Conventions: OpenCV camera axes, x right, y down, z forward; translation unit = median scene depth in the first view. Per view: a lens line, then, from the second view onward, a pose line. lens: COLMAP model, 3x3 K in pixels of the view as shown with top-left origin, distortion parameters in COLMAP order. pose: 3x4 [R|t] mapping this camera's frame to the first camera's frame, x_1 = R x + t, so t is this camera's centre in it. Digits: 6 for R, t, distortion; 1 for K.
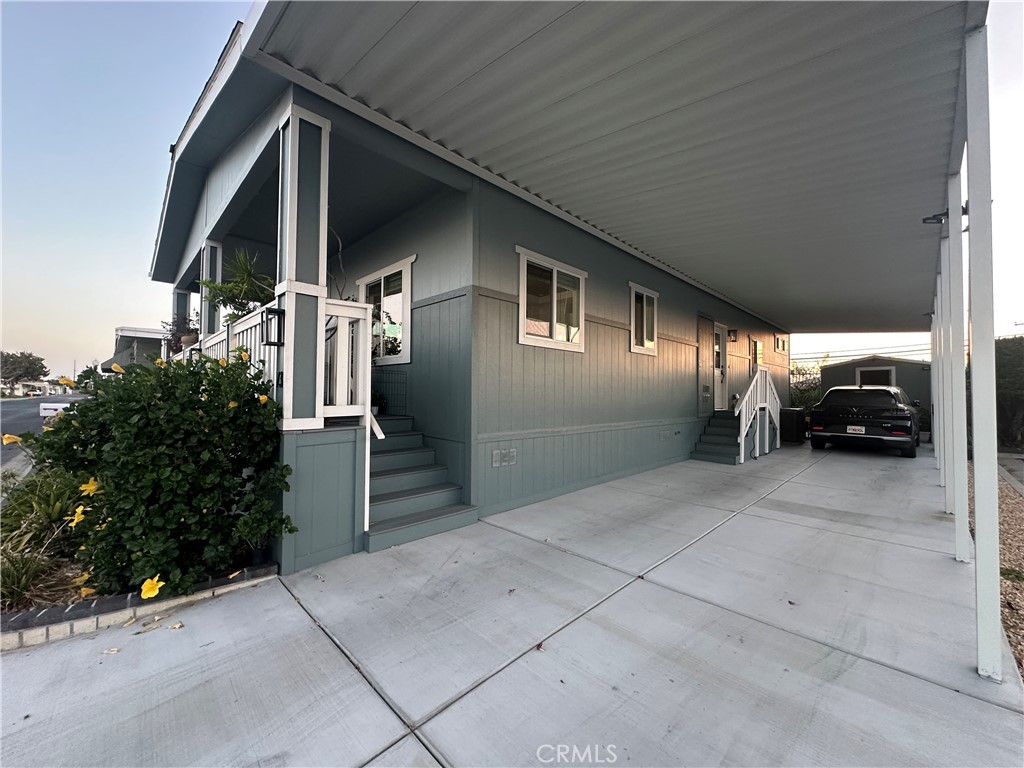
lens RADIAL K [[407.4, 0, 512.0], [0, 407.4, 384.0], [0, 0, 1]] dist [0.000030, -0.000194]
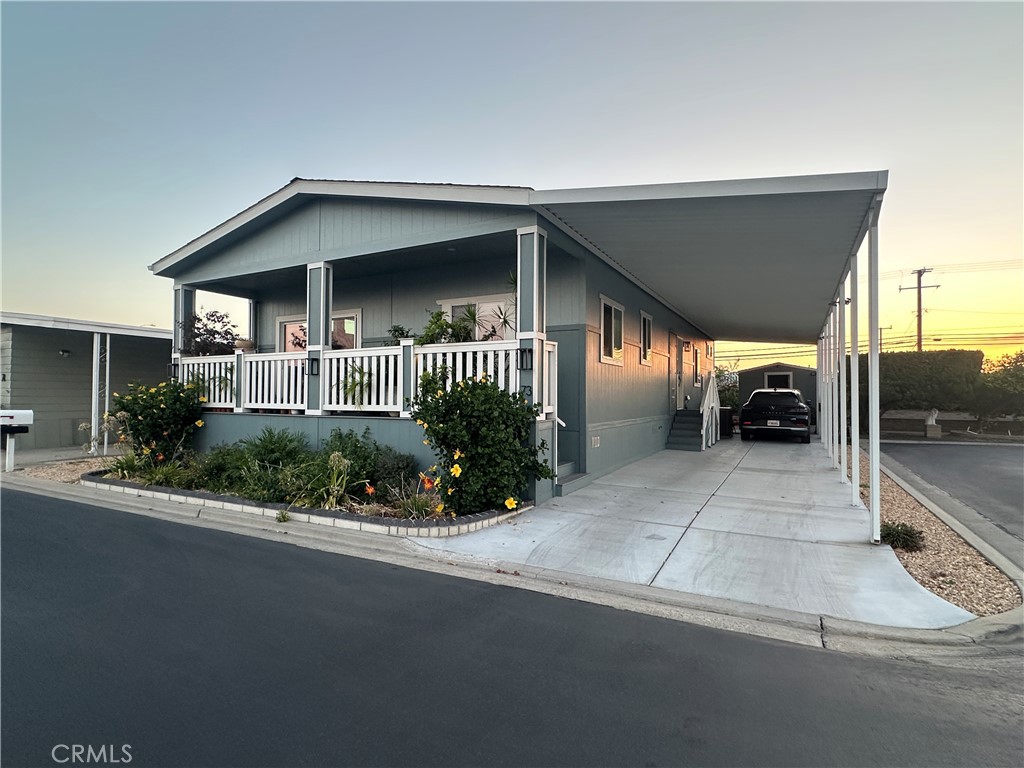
lens RADIAL K [[529.2, 0, 512.0], [0, 529.2, 384.0], [0, 0, 1]] dist [0.001931, 0.000418]
pose [[0.956768, 0.003167, 0.290833, -0.444221], [-0.004857, 0.999975, 0.005090, -0.016889], [-0.290810, -0.006283, 0.956760, -0.369684]]
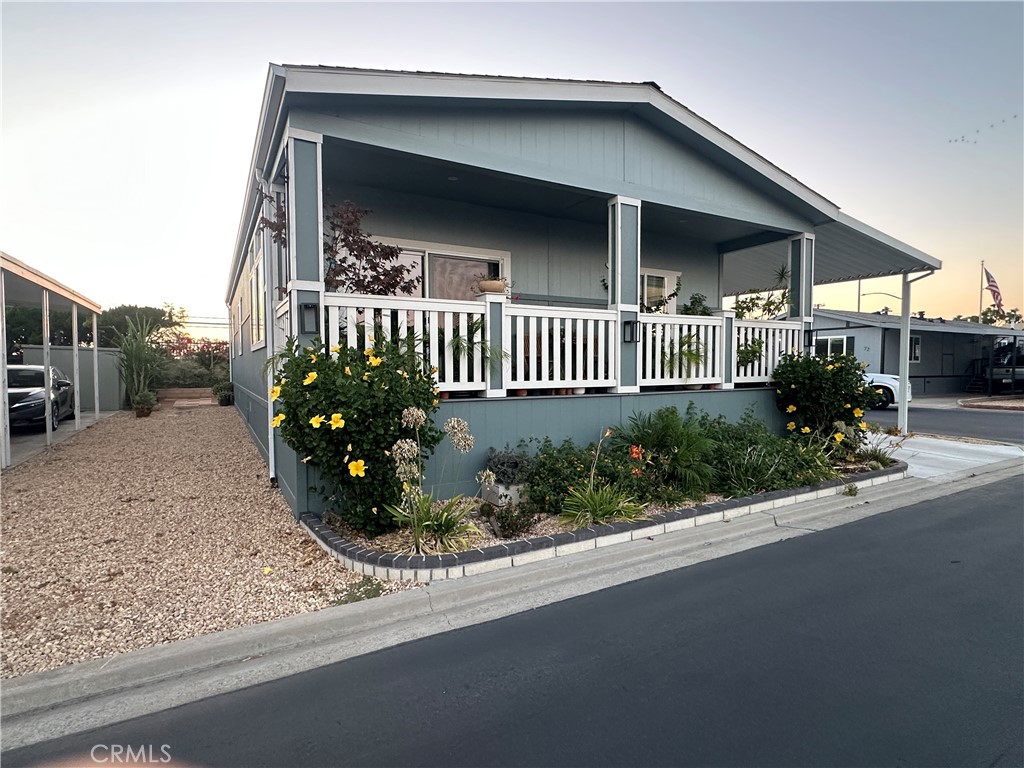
lens RADIAL K [[529.2, 0, 512.0], [0, 529.2, 384.0], [0, 0, 1]] dist [0.001931, 0.000418]
pose [[0.259878, -0.039267, 0.964843, -1.297773], [-0.020038, 0.998738, 0.046043, 0.001789], [-0.965434, -0.031299, 0.258763, 0.631243]]
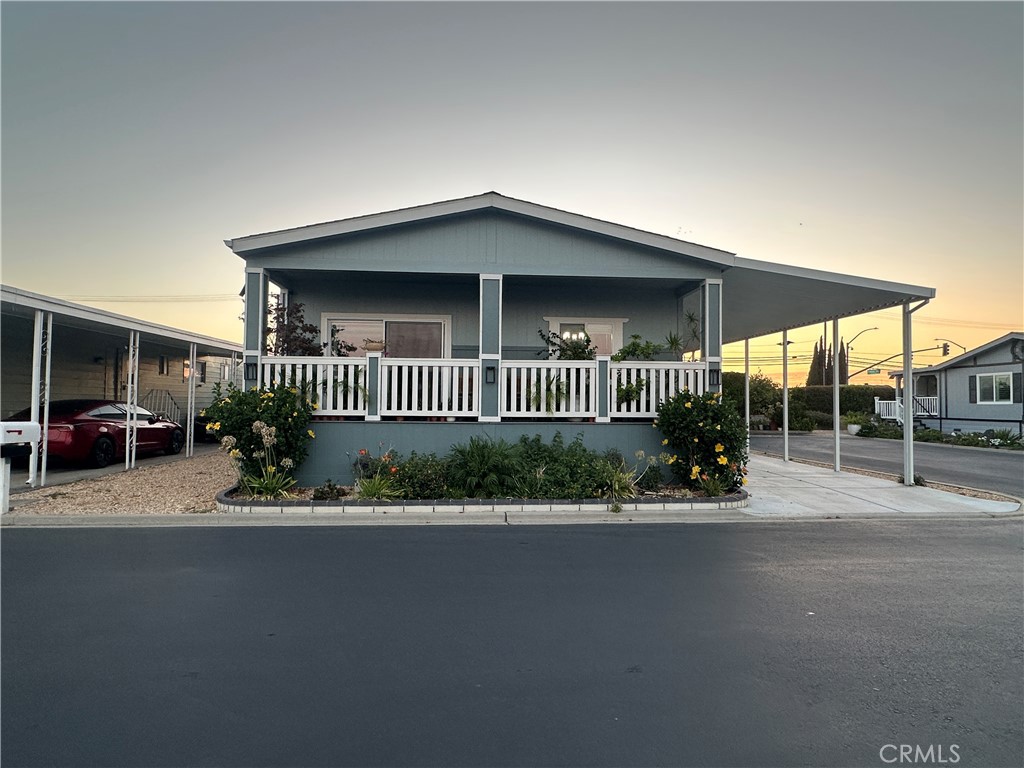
lens RADIAL K [[556.1, 0, 512.0], [0, 556.1, 384.0], [0, 0, 1]] dist [0.001828, 0.000184]
pose [[0.650772, 0.024734, 0.758870, -1.282308], [-0.024753, 0.999629, -0.011354, -0.013649], [-0.758869, -0.011395, 0.651143, -0.049555]]
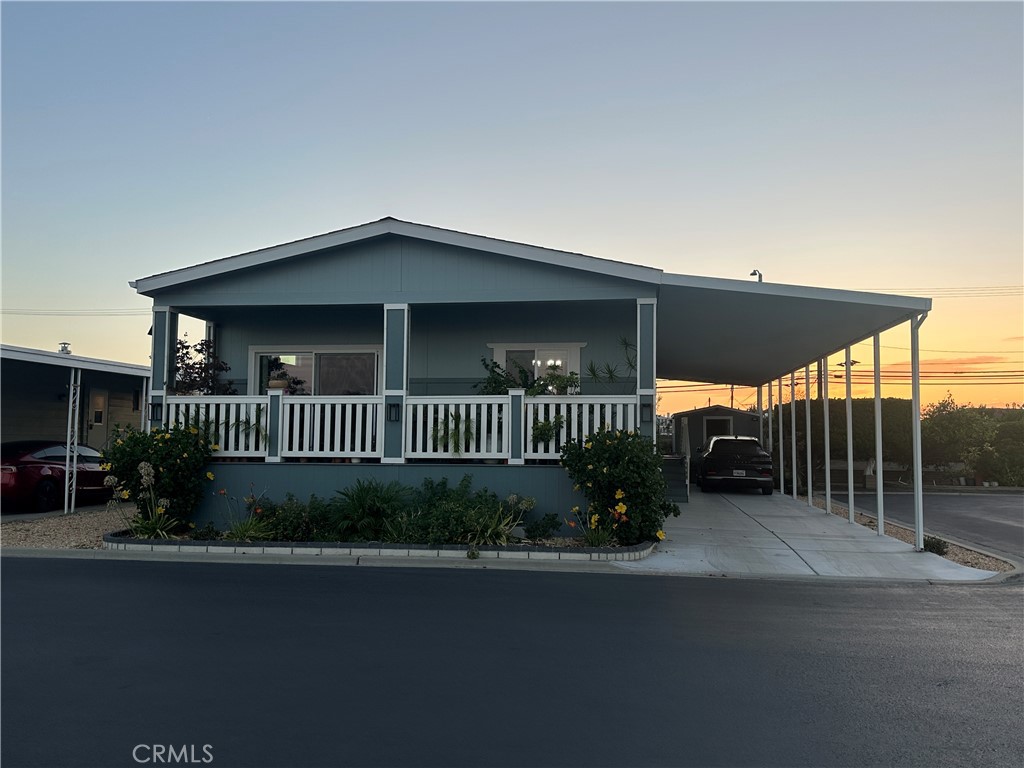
lens RADIAL K [[830.7, 0, 512.0], [0, 830.7, 384.0], [0, 0, 1]] dist [0.181341, -0.323127]
pose [[0.806171, 0.040612, 0.590288, -1.207665], [-0.018895, 0.998900, -0.042920, -0.032980], [-0.591381, 0.023448, 0.806051, -0.633761]]
